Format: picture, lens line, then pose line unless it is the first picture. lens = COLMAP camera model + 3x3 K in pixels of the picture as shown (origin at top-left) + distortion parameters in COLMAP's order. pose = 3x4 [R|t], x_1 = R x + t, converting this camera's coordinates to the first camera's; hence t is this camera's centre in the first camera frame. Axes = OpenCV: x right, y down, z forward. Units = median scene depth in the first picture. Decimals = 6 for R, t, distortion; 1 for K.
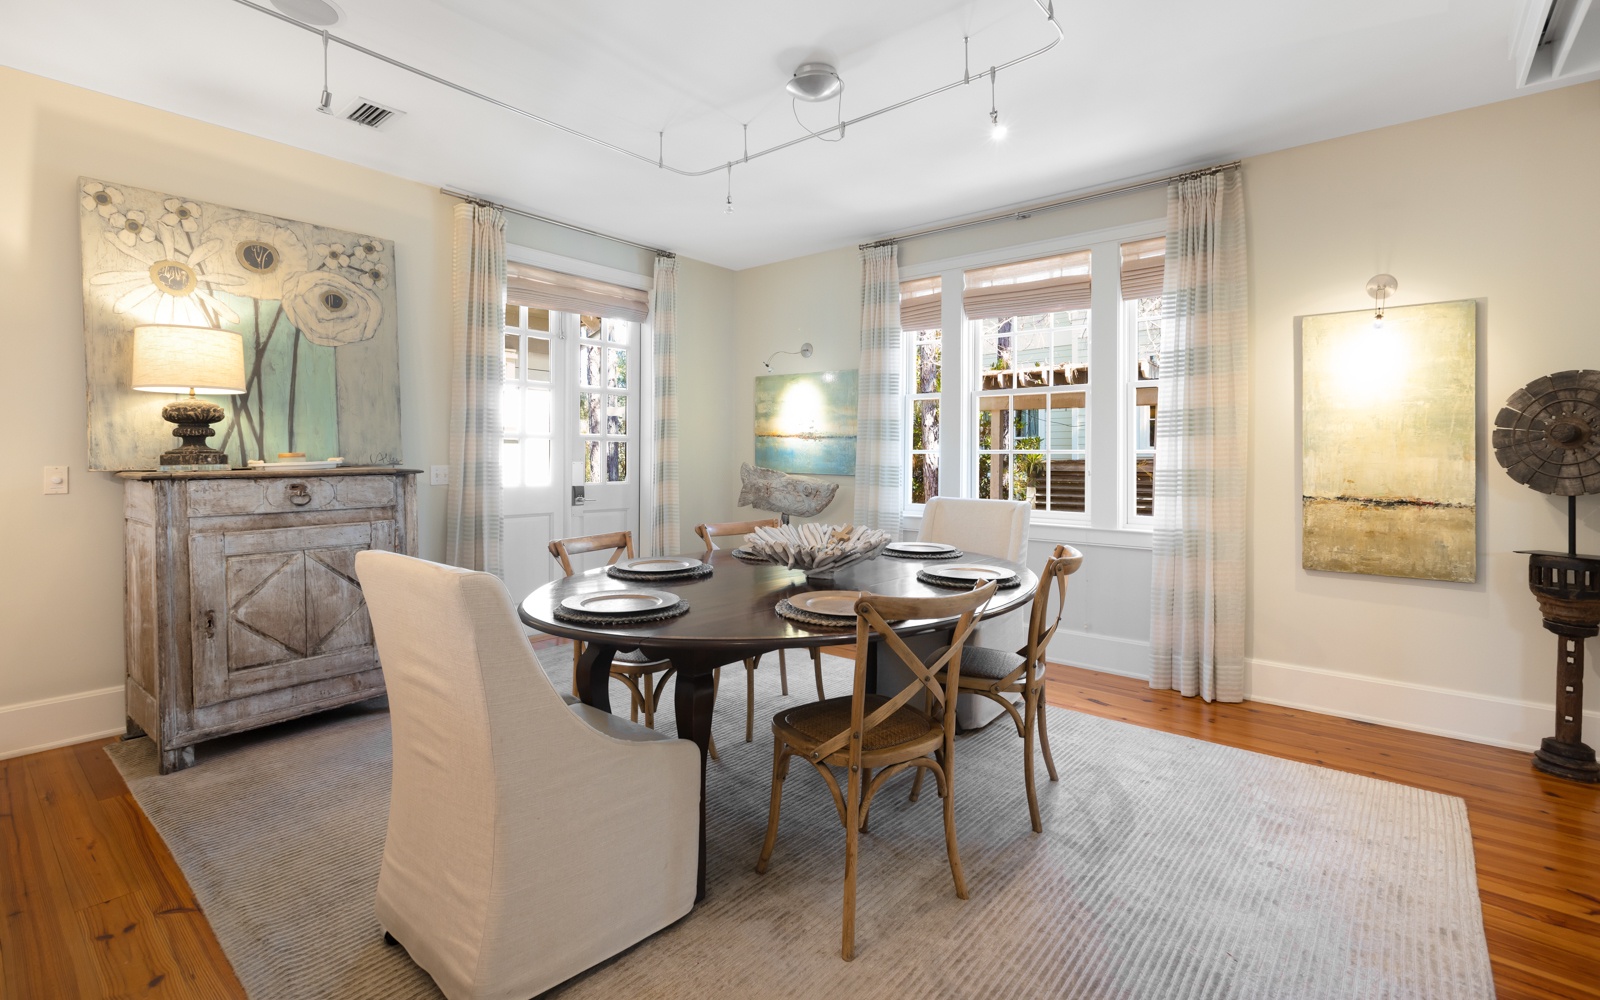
lens RADIAL K [[722.1, 0, 802.4], [0, 722.1, 453.3], [0, 0, 1]] dist [0.002903, -0.001513]
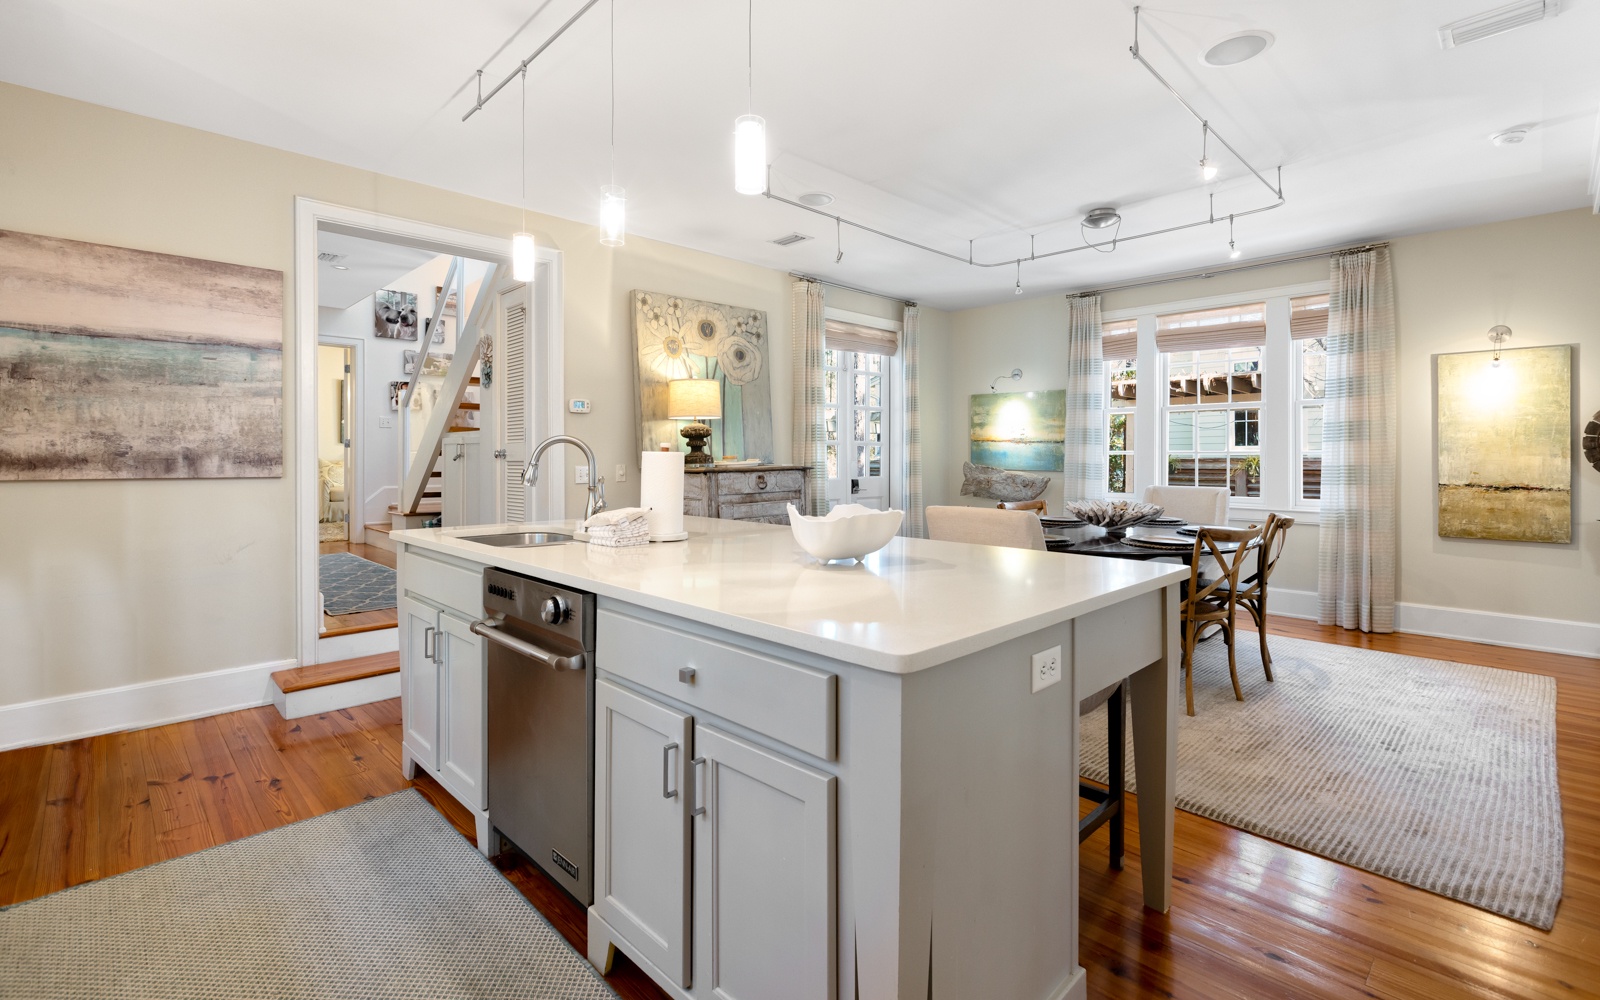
lens RADIAL K [[722.1, 0, 803.4], [0, 722.1, 455.4], [0, 0, 1]] dist [0.002903, -0.001513]
pose [[0.994535, -0.004275, -0.104319, -0.397493], [0.004595, 0.999985, 0.002822, -0.005690], [0.104306, -0.003286, 0.994540, -0.537718]]
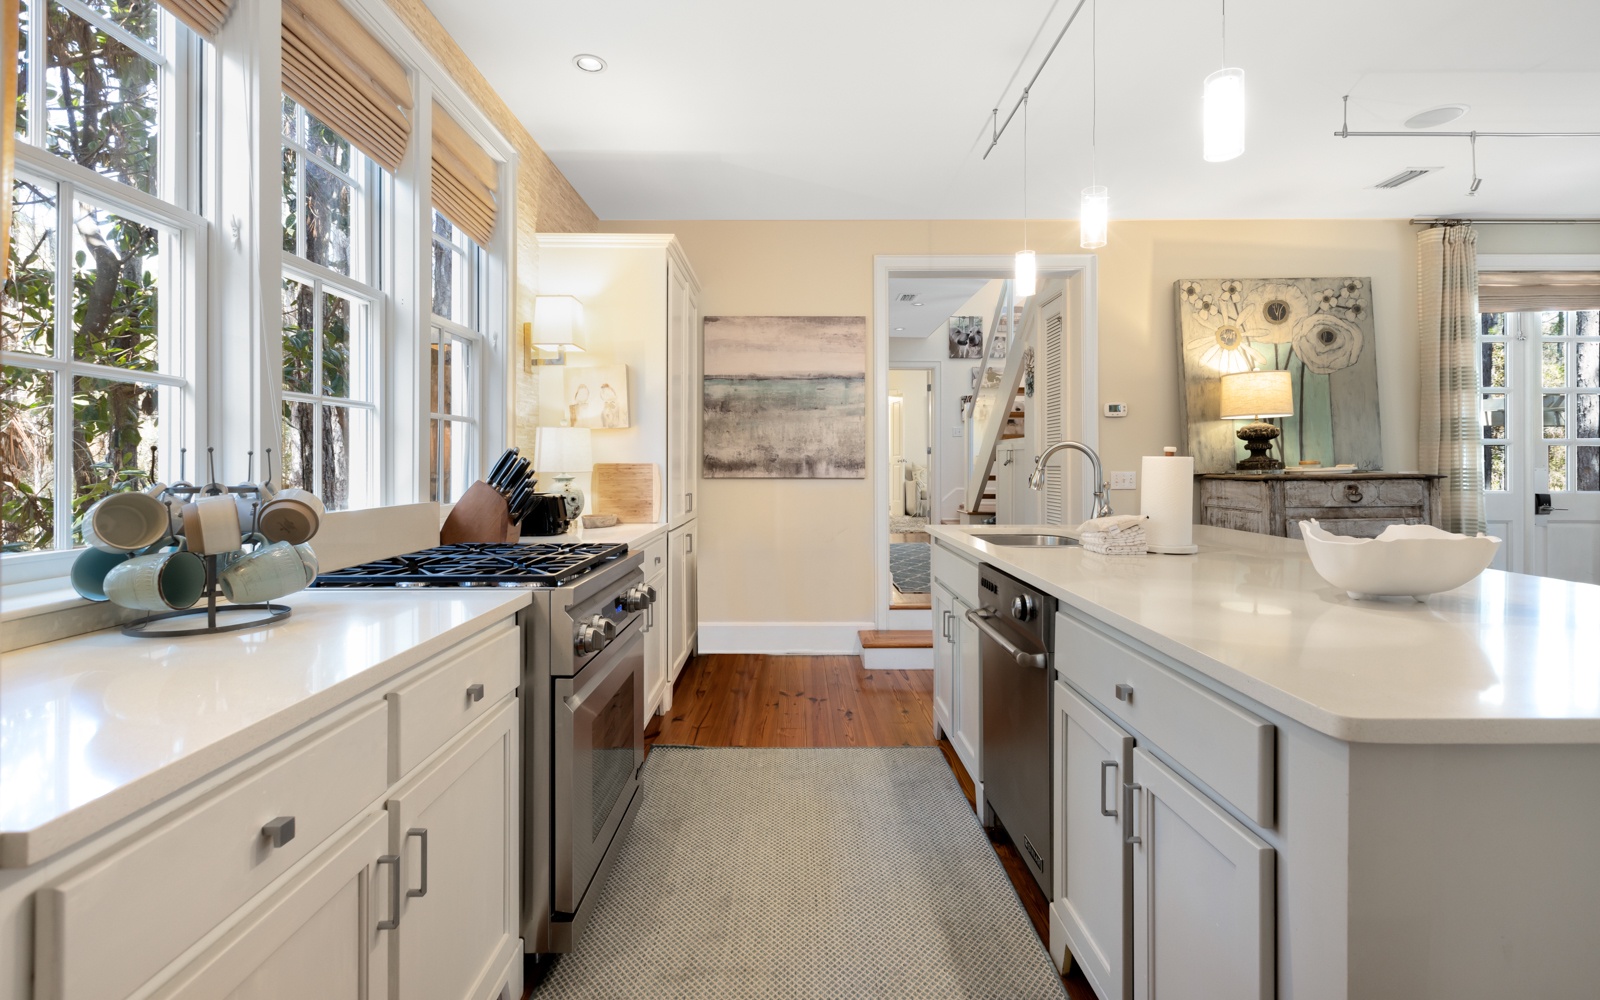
lens RADIAL K [[722.1, 0, 800.2], [0, 722.1, 458.5], [0, 0, 1]] dist [0.002903, -0.001513]
pose [[0.640156, -0.008187, -0.768201, -0.310007], [0.007105, 0.999964, -0.004736, -0.005354], [0.768212, -0.002426, 0.640191, -0.518375]]
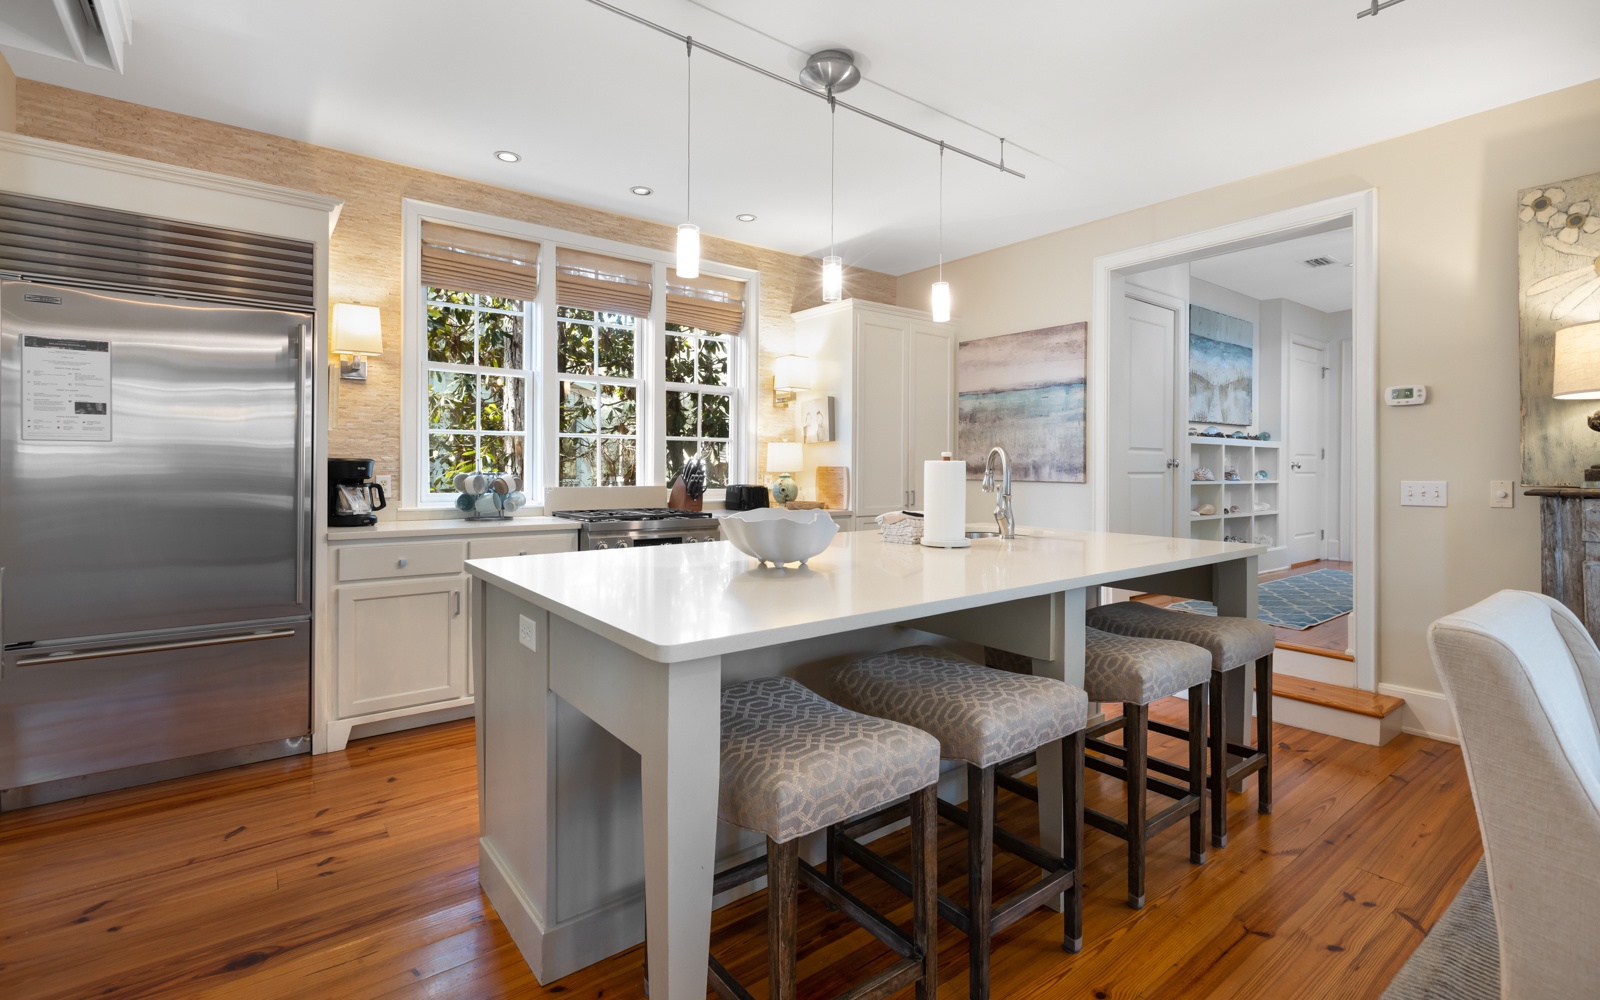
lens RADIAL K [[722.1, 0, 799.0], [0, 722.1, 473.0], [0, 0, 1]] dist [0.002903, -0.001513]
pose [[-0.225707, 0.004262, -0.974186, 0.178590], [0.000526, 0.999991, 0.004253, 0.001764], [0.974195, 0.000447, -0.225708, 0.229220]]
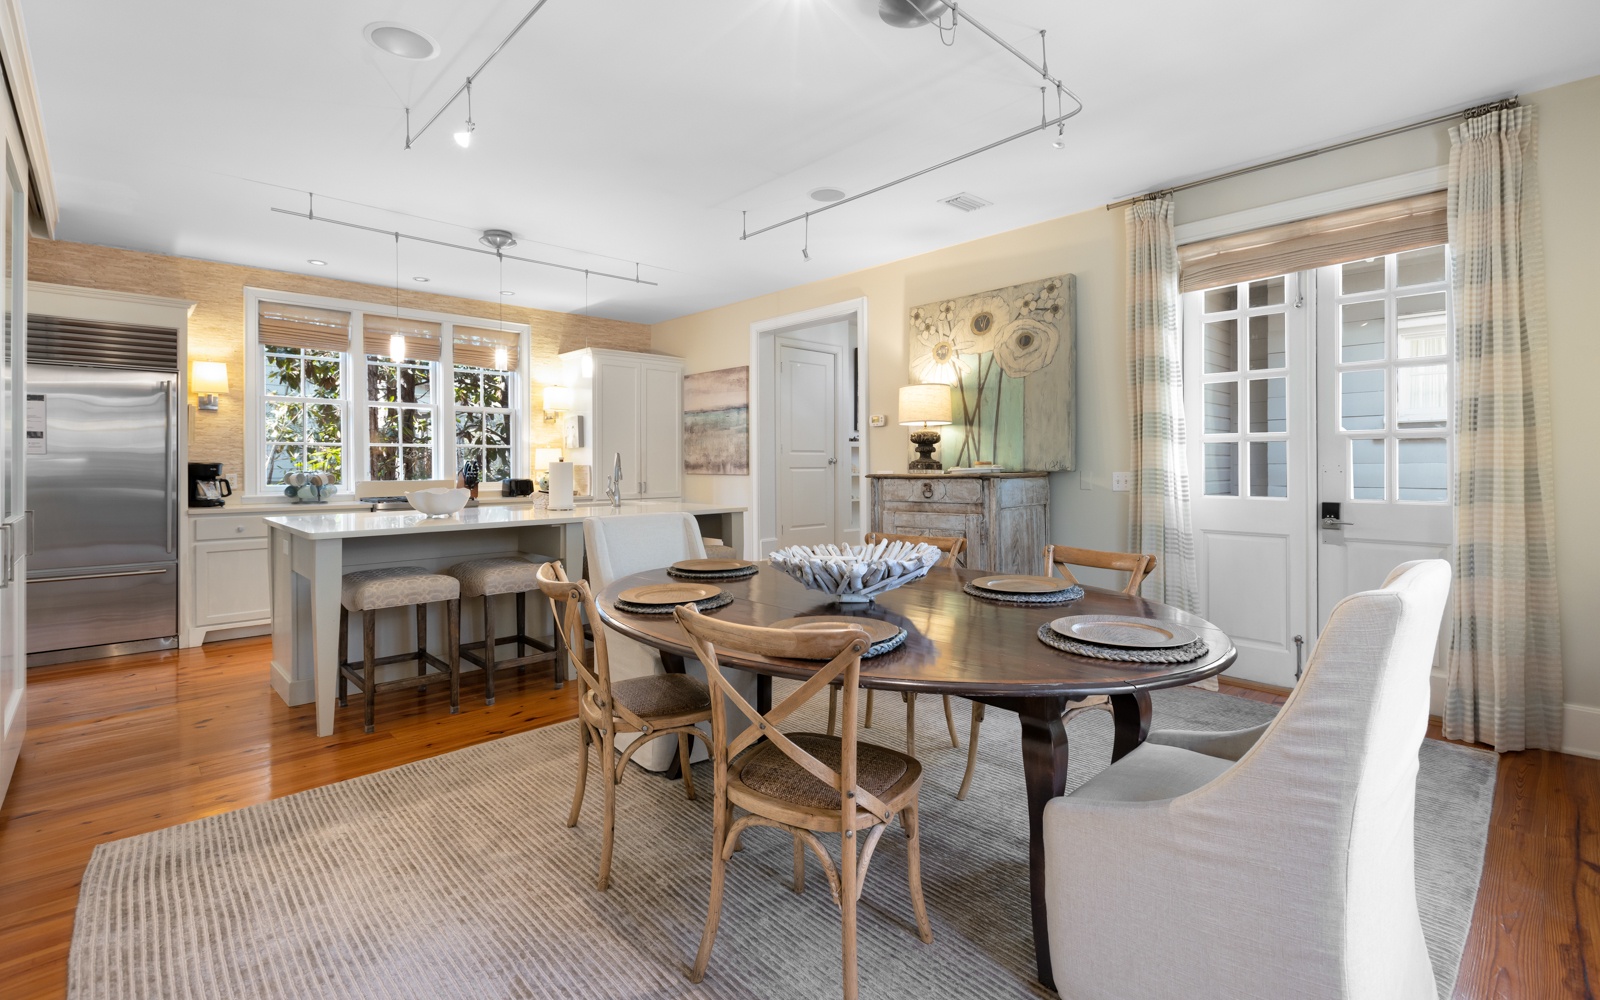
lens RADIAL K [[722.1, 0, 801.0], [0, 722.1, 468.1], [0, 0, 1]] dist [0.002903, -0.001513]
pose [[-0.119994, 0.002245, -0.992772, 0.718204], [0.009483, 0.999954, 0.001115, 0.007302], [0.992729, -0.009281, -0.120010, 0.840642]]
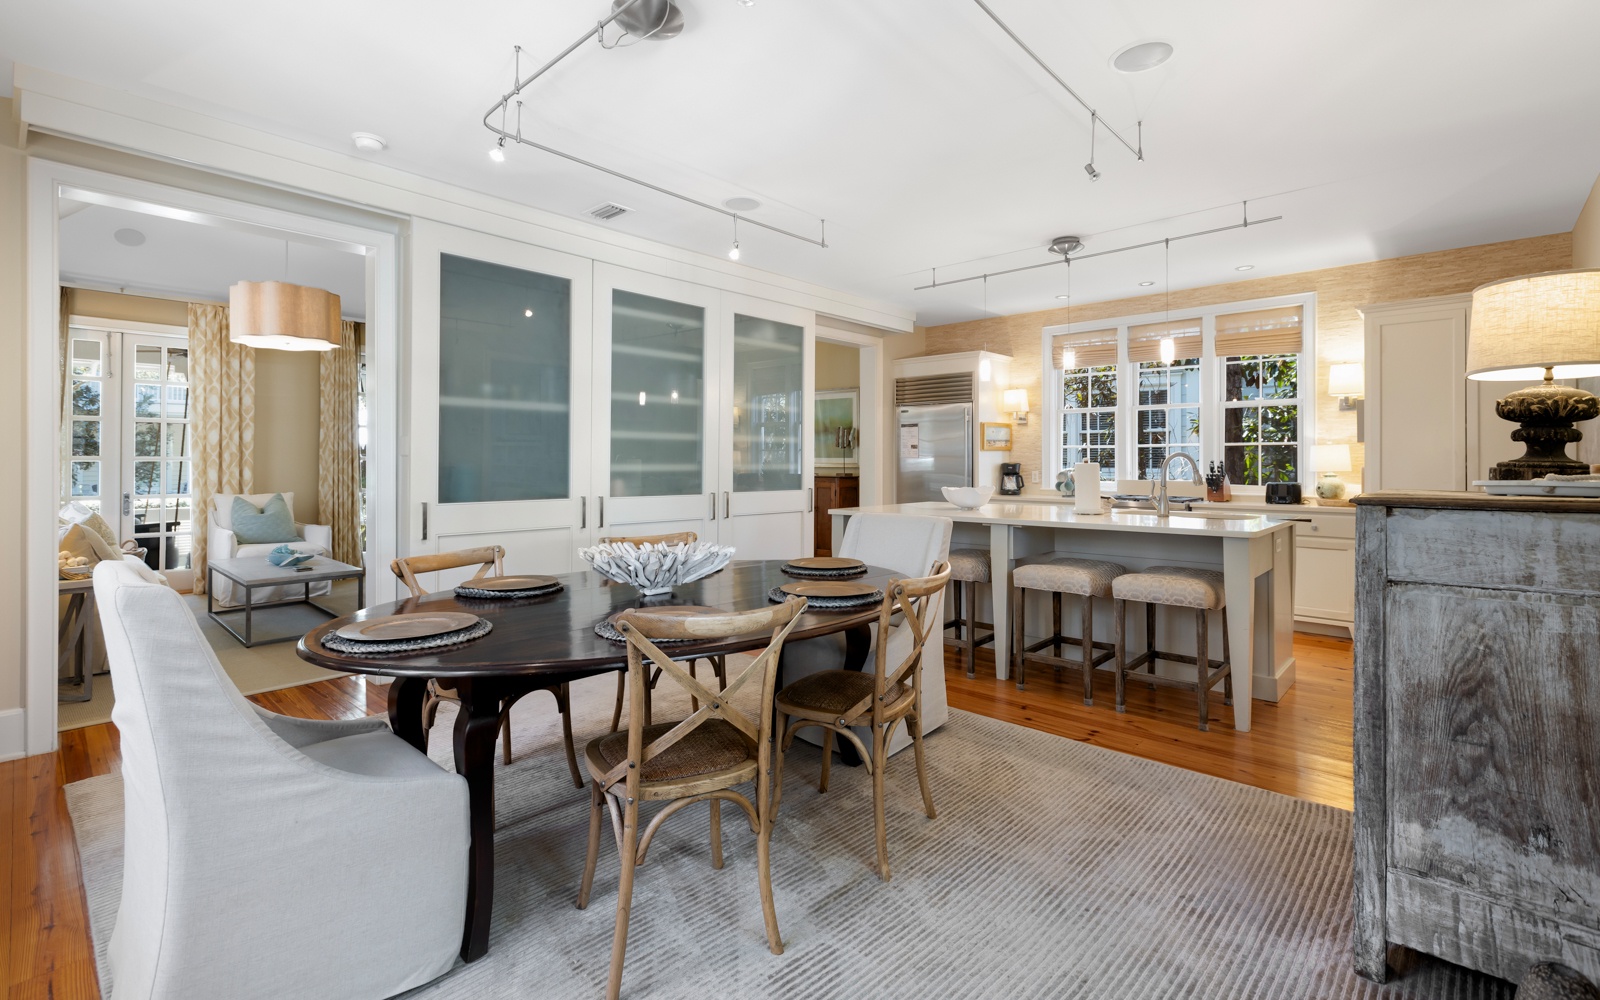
lens RADIAL K [[722.1, 0, 799.4], [0, 722.1, 460.0], [0, 0, 1]] dist [0.002903, -0.001513]
pose [[-0.997591, -0.005598, 0.069146, -0.199690], [-0.006487, 0.999899, -0.012639, 0.007874], [-0.069069, -0.013057, -0.997526, 1.576387]]
